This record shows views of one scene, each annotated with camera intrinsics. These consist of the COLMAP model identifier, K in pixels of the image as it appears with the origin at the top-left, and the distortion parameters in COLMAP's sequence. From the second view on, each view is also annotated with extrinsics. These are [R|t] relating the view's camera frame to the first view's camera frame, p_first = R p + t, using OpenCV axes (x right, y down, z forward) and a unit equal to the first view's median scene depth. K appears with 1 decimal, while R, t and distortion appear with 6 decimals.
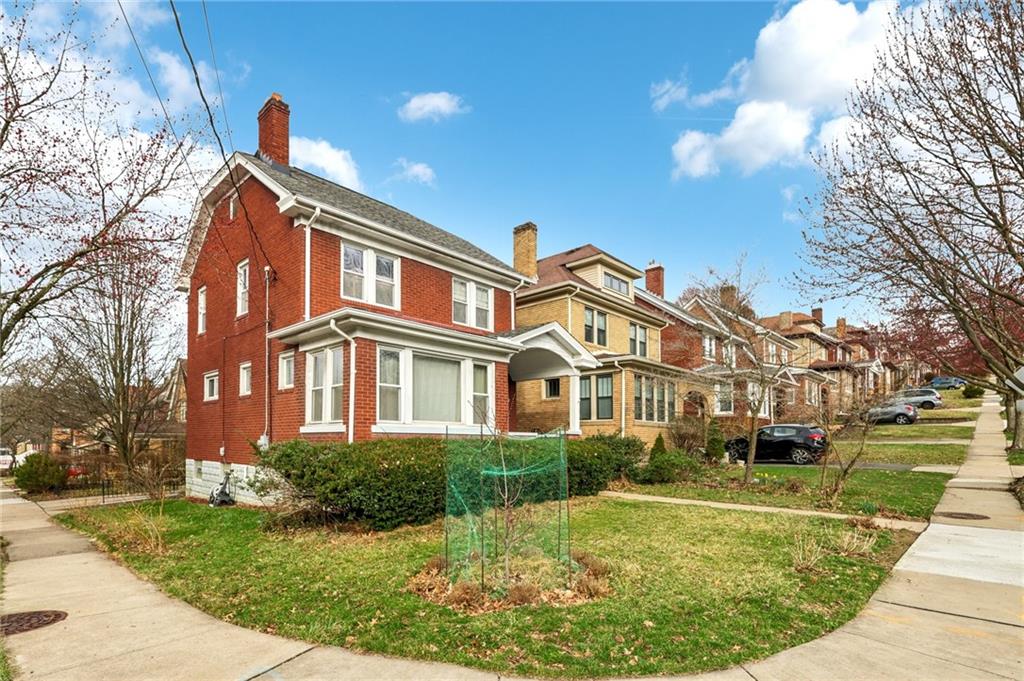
lens RADIAL K [[510.1, 0, 513.3], [0, 510.1, 360.9], [0, 0, 1]] dist [-0.002721, 0.000039]
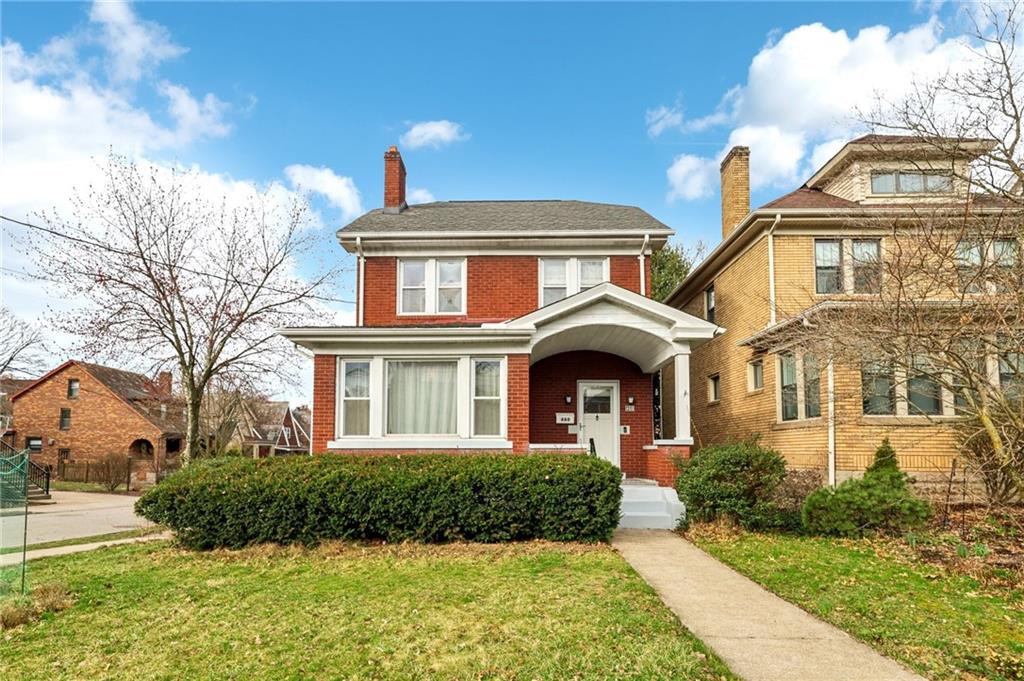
lens RADIAL K [[510.1, 0, 513.3], [0, 510.1, 360.9], [0, 0, 1]] dist [-0.002721, 0.000039]
pose [[0.656513, -0.139054, -0.741387, 0.555385], [0.122575, 0.989465, -0.077041, 0.073101], [0.744289, -0.040297, 0.666641, 0.488551]]
